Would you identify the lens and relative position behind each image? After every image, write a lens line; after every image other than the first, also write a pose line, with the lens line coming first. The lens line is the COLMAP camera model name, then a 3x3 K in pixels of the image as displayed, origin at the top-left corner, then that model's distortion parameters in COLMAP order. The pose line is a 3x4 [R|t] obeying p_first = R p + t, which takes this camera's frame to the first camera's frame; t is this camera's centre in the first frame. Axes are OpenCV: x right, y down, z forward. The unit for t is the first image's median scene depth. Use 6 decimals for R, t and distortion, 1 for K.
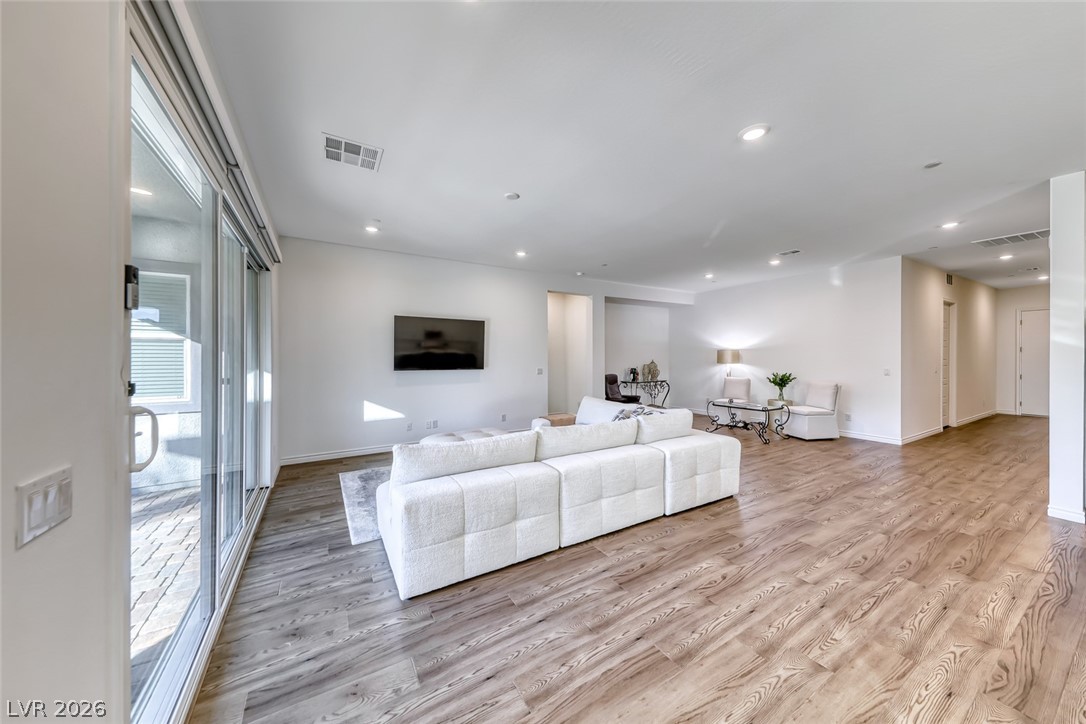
lens RADIAL K [[371.0, 0, 541.0], [0, 371.0, 355.1], [0, 0, 1]] dist [0.001663, -0.000271]
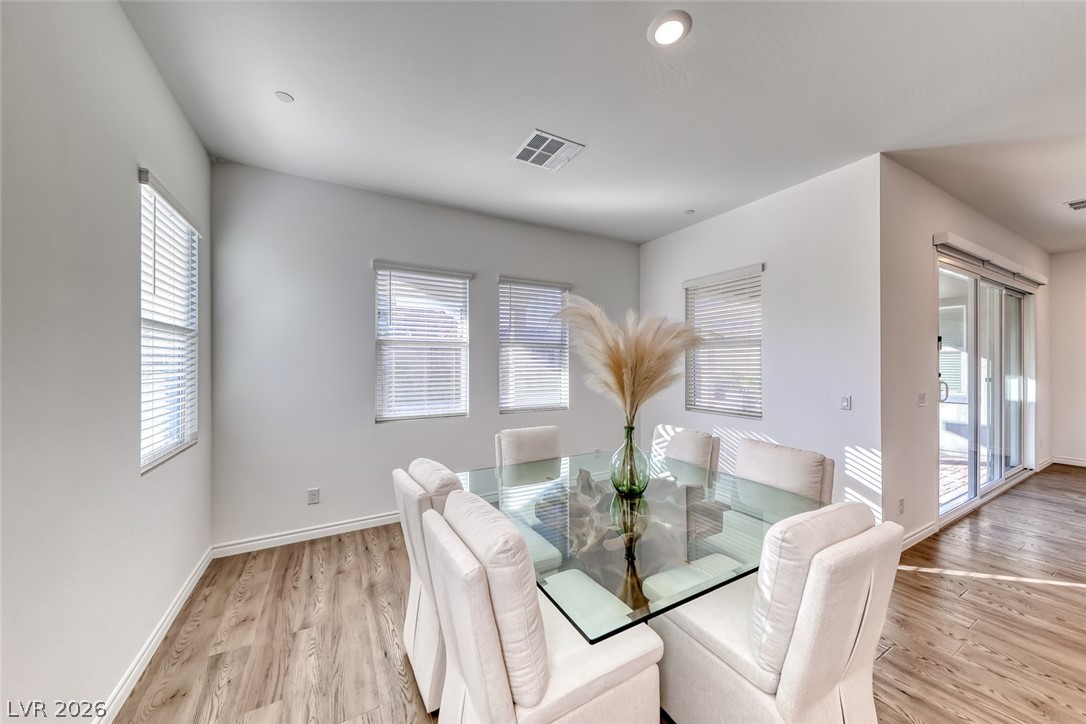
lens RADIAL K [[371.5, 0, 538.4], [0, 371.5, 358.4], [0, 0, 1]] dist [0.000612, -0.000284]
pose [[-0.039460, -0.014292, -0.999119, 0.550475], [0.002661, 0.999893, -0.014408, -0.005195], [0.999218, -0.003228, -0.039418, -0.572769]]
